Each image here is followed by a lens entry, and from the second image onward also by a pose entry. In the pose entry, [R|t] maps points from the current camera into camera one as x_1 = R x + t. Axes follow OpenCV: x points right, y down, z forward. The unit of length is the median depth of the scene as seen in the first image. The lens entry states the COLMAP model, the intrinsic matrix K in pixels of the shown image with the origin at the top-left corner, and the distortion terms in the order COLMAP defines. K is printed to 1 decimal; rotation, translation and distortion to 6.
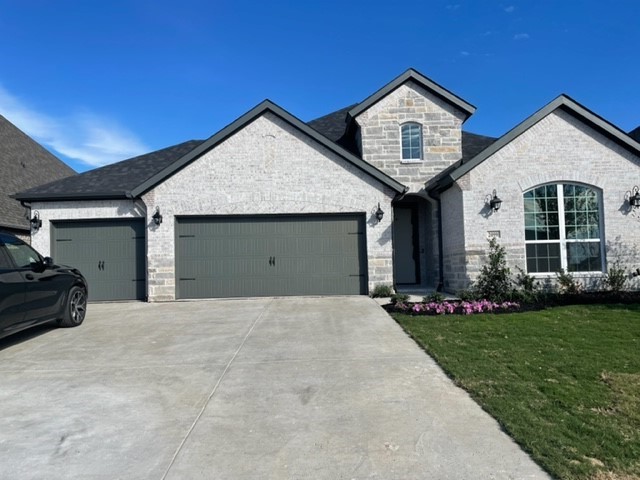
lens RADIAL K [[486.1, 0, 315.1], [0, 486.1, 245.6], [0, 0, 1]] dist [0.071261, -0.084427]
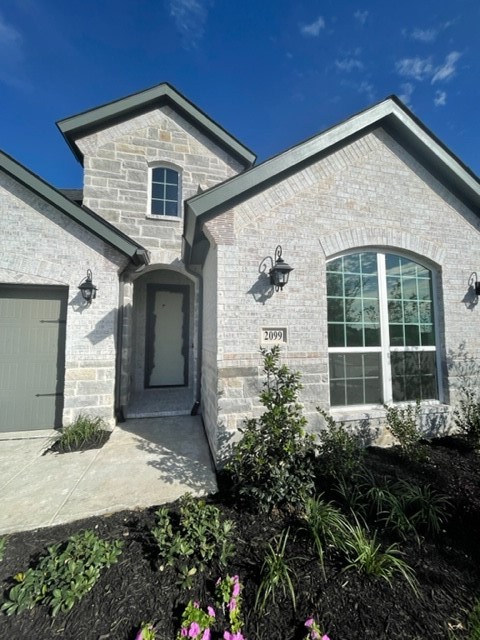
lens RADIAL K [[256.6, 0, 241.4], [0, 256.6, 316.8], [0, 0, 1]] dist [0.001260, 0.000003]
pose [[0.975612, 0.040108, 0.215806, 0.269418], [-0.032707, 0.998751, -0.037761, -0.030483], [-0.217051, 0.029782, 0.975706, 0.738118]]
